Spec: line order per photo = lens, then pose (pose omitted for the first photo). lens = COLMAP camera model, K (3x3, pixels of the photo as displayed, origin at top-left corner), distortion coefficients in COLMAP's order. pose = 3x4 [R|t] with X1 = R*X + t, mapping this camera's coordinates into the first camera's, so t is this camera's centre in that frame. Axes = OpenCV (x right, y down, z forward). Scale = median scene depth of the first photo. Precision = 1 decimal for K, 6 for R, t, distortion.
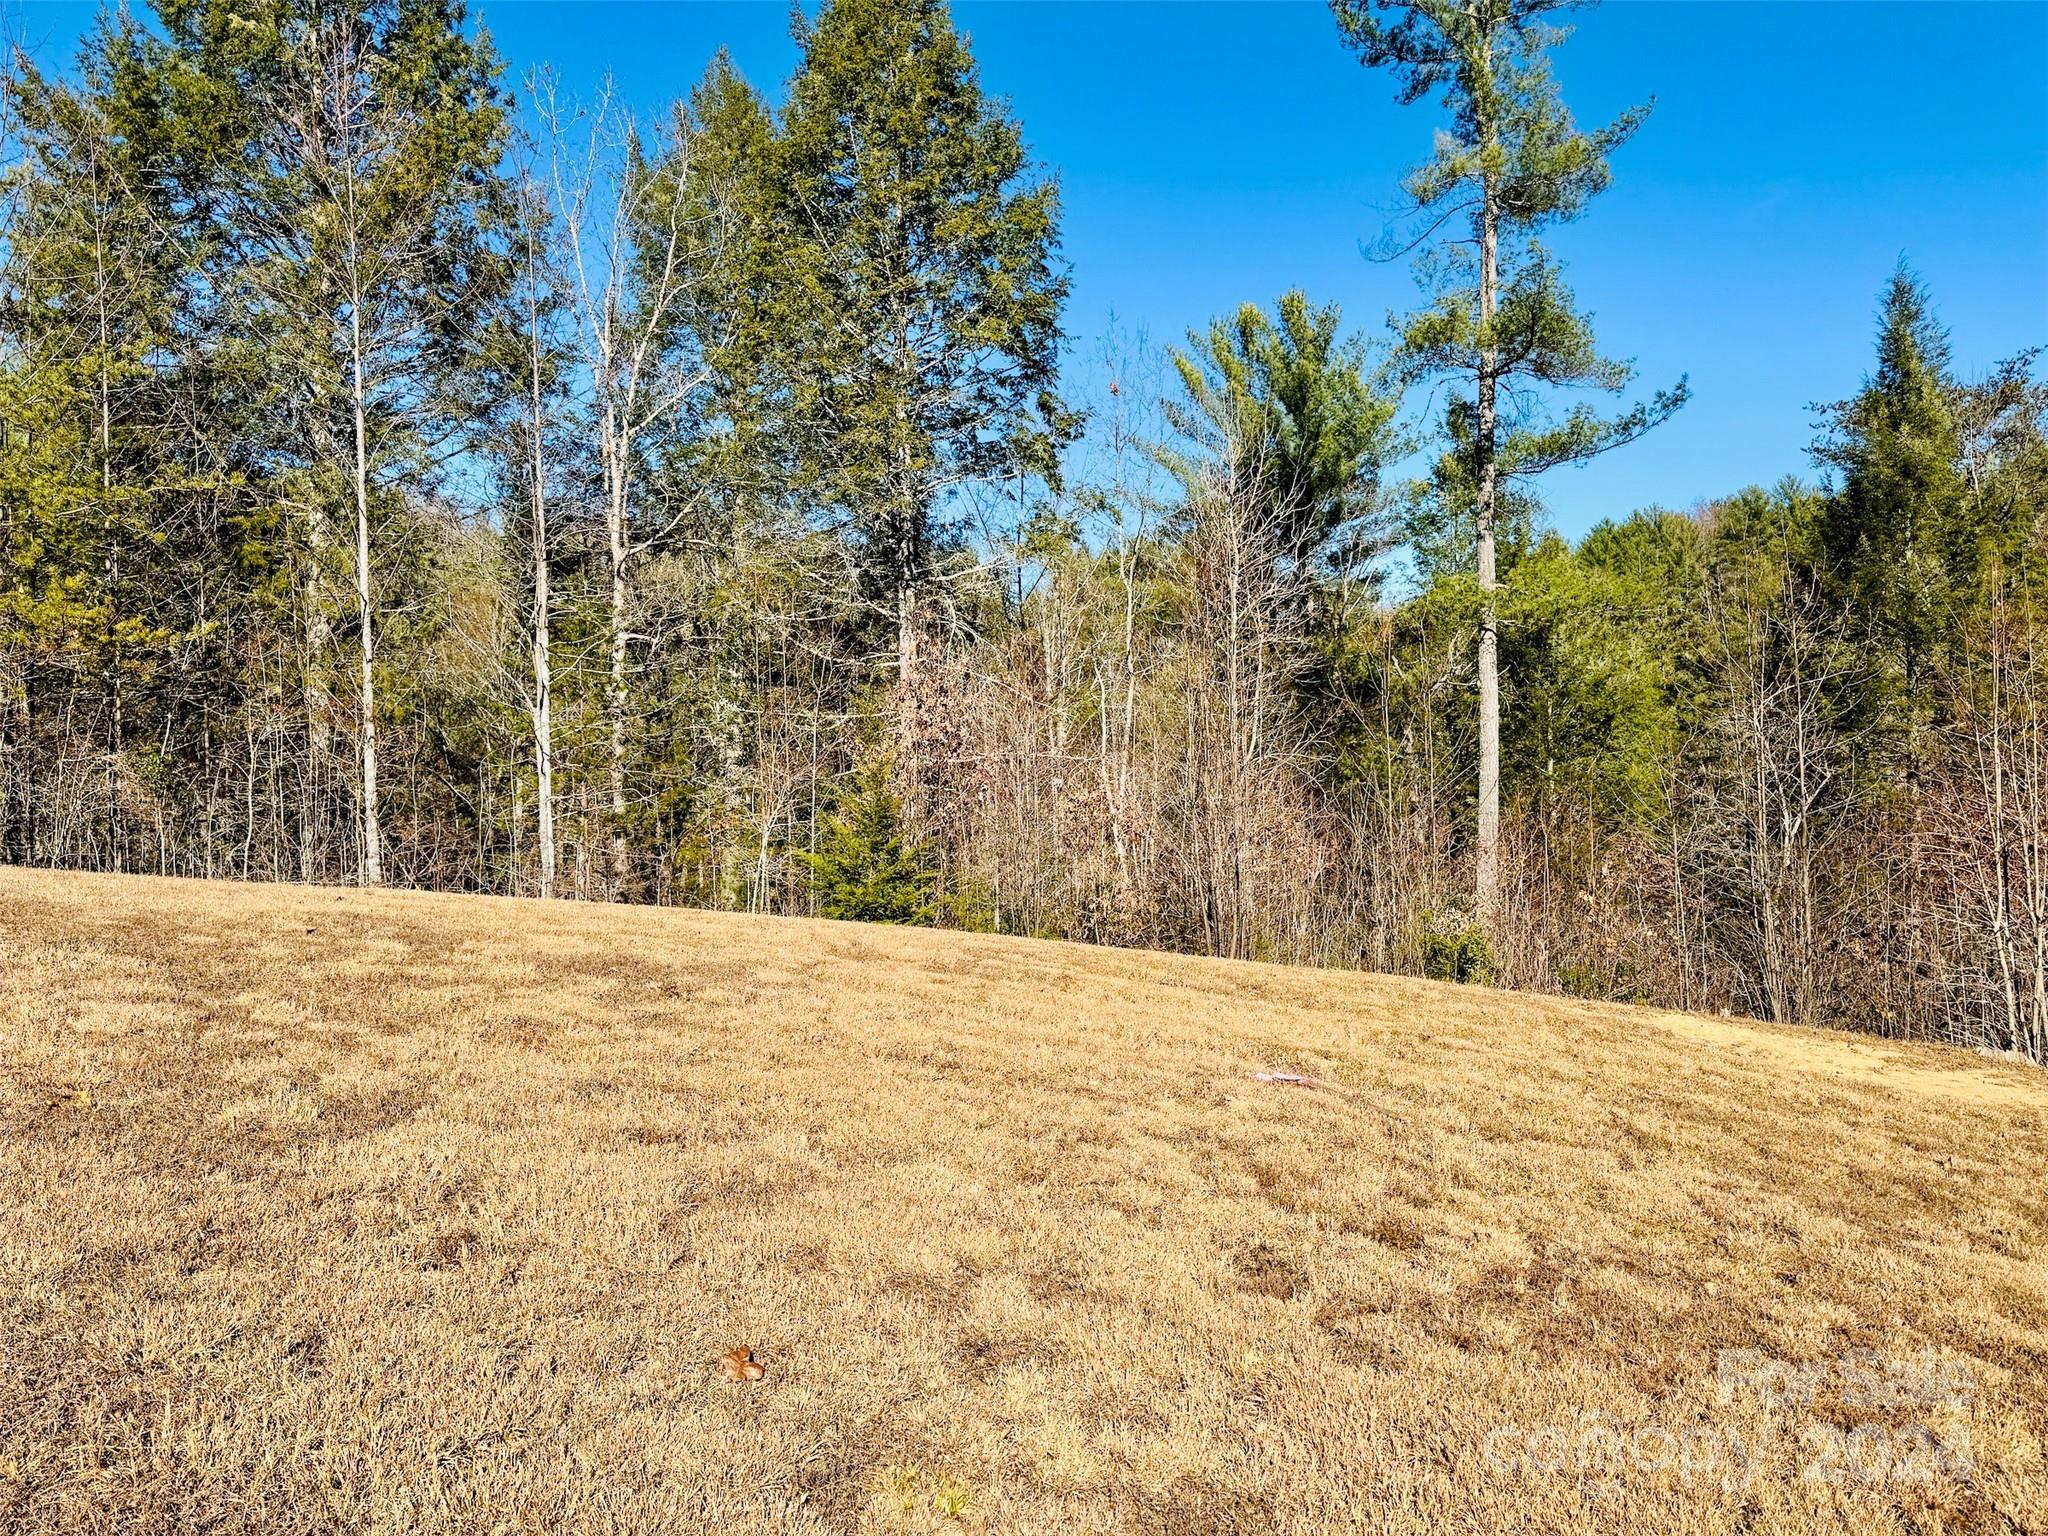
lens RADIAL K [[1373.4, 0, 1029.7], [0, 1373.4, 768.7], [0, 0, 1]] dist [0.001158, -0.005768]
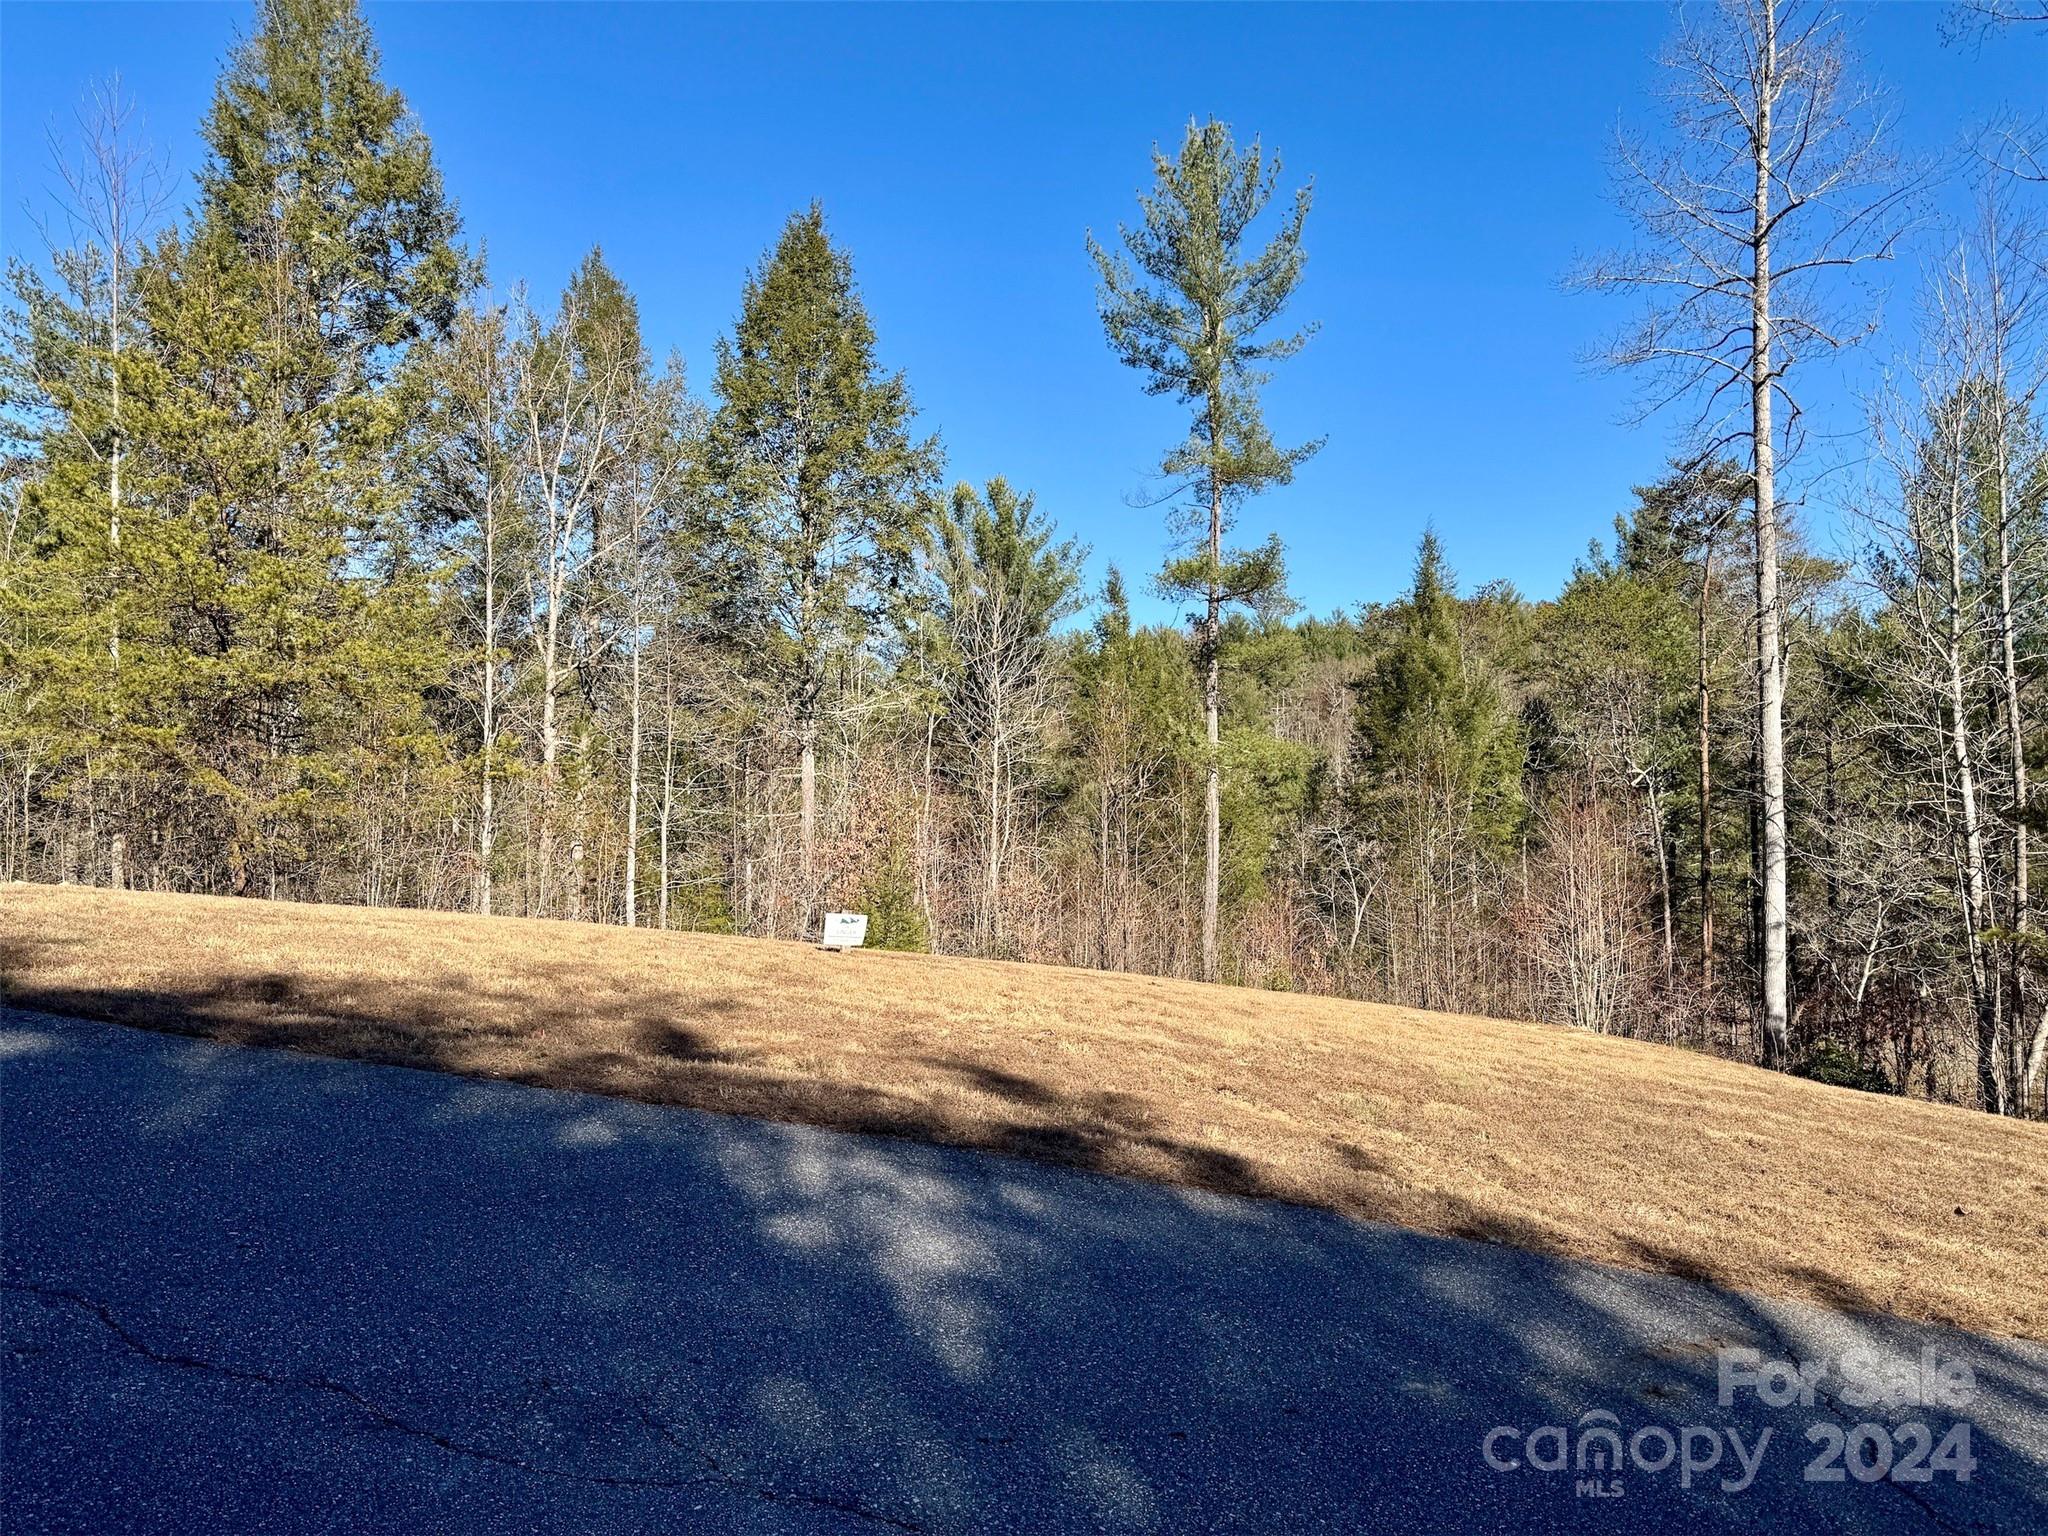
lens RADIAL K [[1373.4, 0, 1029.7], [0, 1373.4, 768.7], [0, 0, 1]] dist [0.001158, -0.005768]
pose [[0.940554, 0.042420, 0.336984, -0.138638], [-0.023432, 0.997910, -0.060218, -0.006369], [-0.338834, 0.048742, 0.939583, -0.121086]]
